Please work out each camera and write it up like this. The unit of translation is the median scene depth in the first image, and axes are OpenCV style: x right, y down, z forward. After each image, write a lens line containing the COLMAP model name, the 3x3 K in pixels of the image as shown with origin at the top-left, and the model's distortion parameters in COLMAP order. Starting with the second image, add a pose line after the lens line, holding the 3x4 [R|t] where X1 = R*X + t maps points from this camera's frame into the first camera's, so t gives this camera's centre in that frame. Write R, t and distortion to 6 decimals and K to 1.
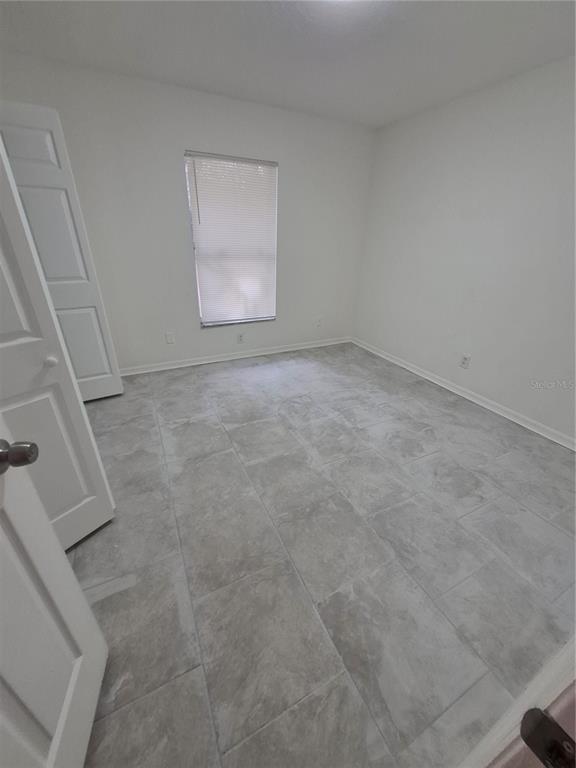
lens RADIAL K [[298.7, 0, 286.0], [0, 298.7, 385.7], [0, 0, 1]] dist [0.000296, 0.000499]
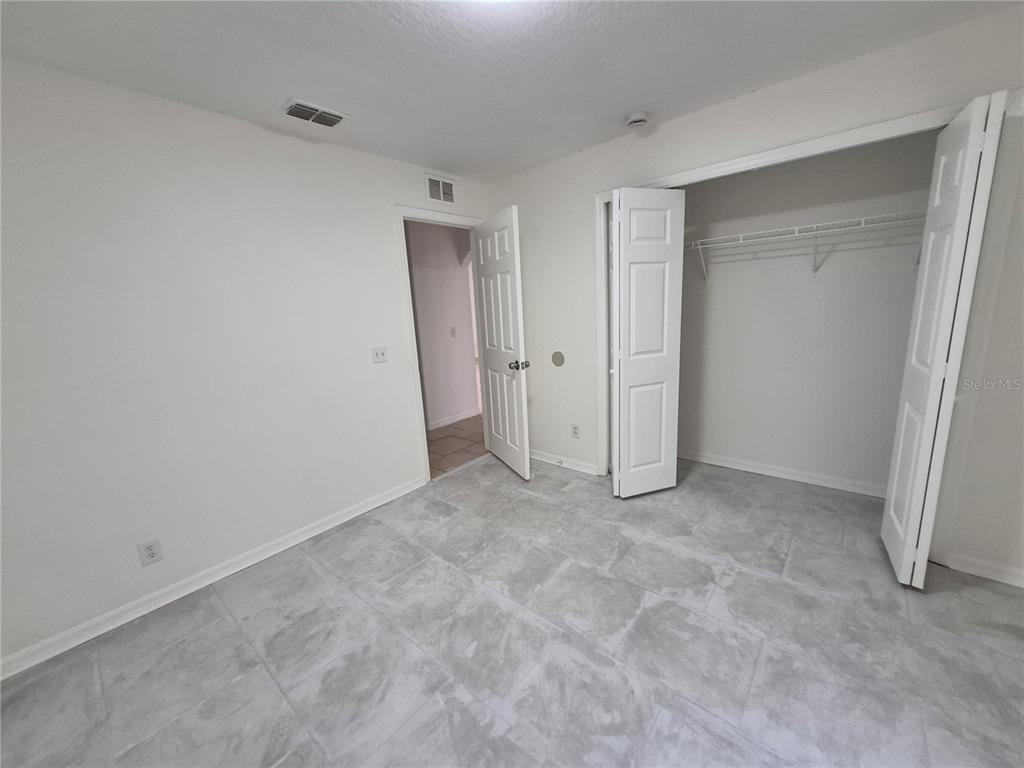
lens RADIAL K [[398.3, 0, 508.8], [0, 398.3, 381.0], [0, 0, 1]] dist [0.000296, 0.000499]
pose [[-0.919747, 0.100407, -0.379453, 0.380083], [-0.145925, 0.809968, 0.568030, -0.710445], [0.364379, 0.577815, -0.730313, 1.381365]]
